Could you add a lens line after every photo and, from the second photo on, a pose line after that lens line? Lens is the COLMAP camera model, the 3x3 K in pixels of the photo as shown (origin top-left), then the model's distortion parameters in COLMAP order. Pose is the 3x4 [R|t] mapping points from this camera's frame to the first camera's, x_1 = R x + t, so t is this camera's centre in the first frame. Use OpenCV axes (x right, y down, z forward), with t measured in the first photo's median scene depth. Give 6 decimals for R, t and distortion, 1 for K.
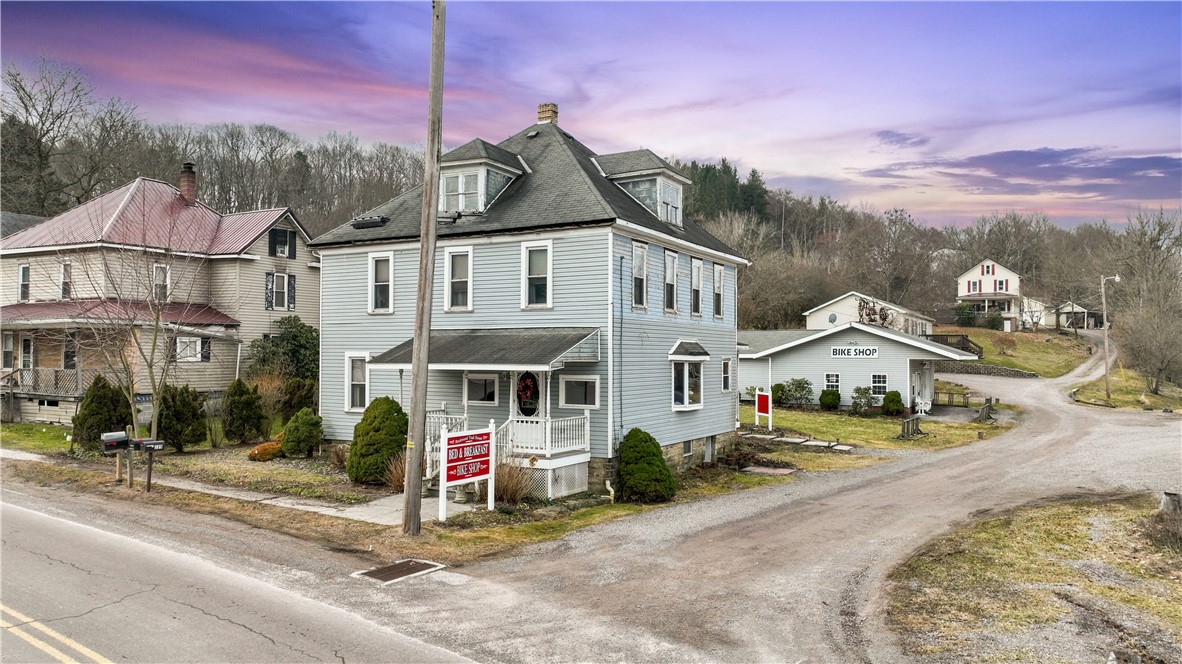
lens RADIAL K [[820.3, 0, 590.2], [0, 820.3, 329.6], [0, 0, 1]] dist [0.009017, -0.010704]
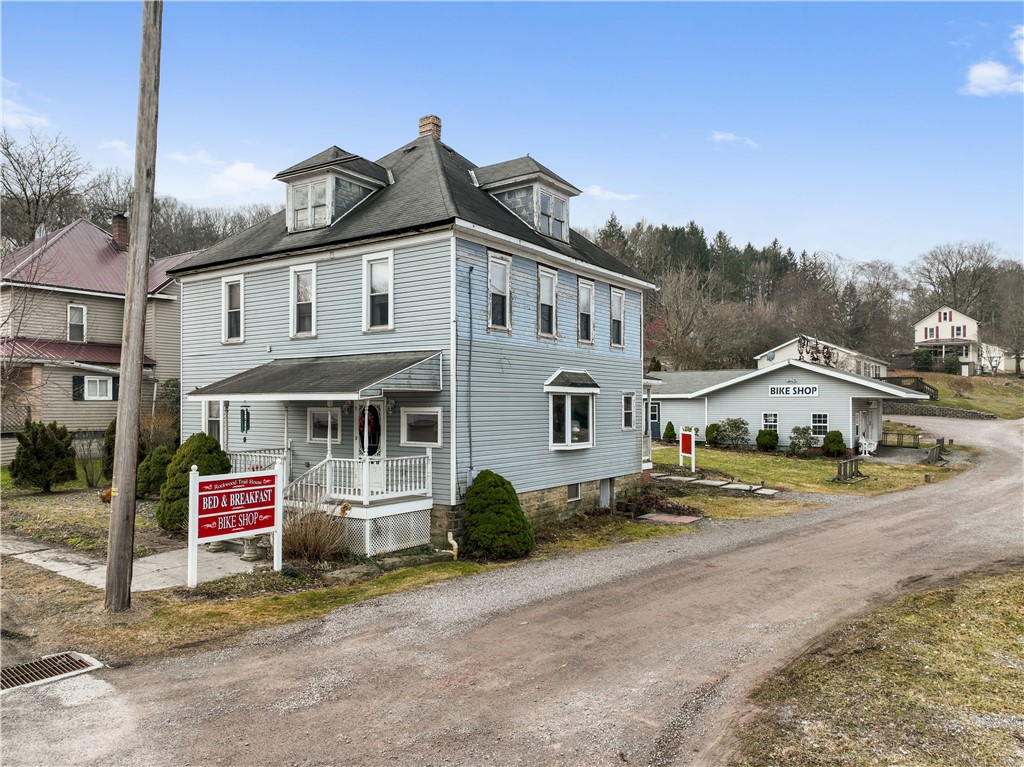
lens RADIAL K [[722.0, 0, 509.2], [0, 722.0, 386.9], [0, 0, 1]] dist [-0.003420, 0.020227]
pose [[0.995510, -0.005749, -0.094476, 0.142151], [0.006598, 0.999941, 0.008673, 0.027200], [0.094421, -0.009257, 0.995489, 0.253152]]
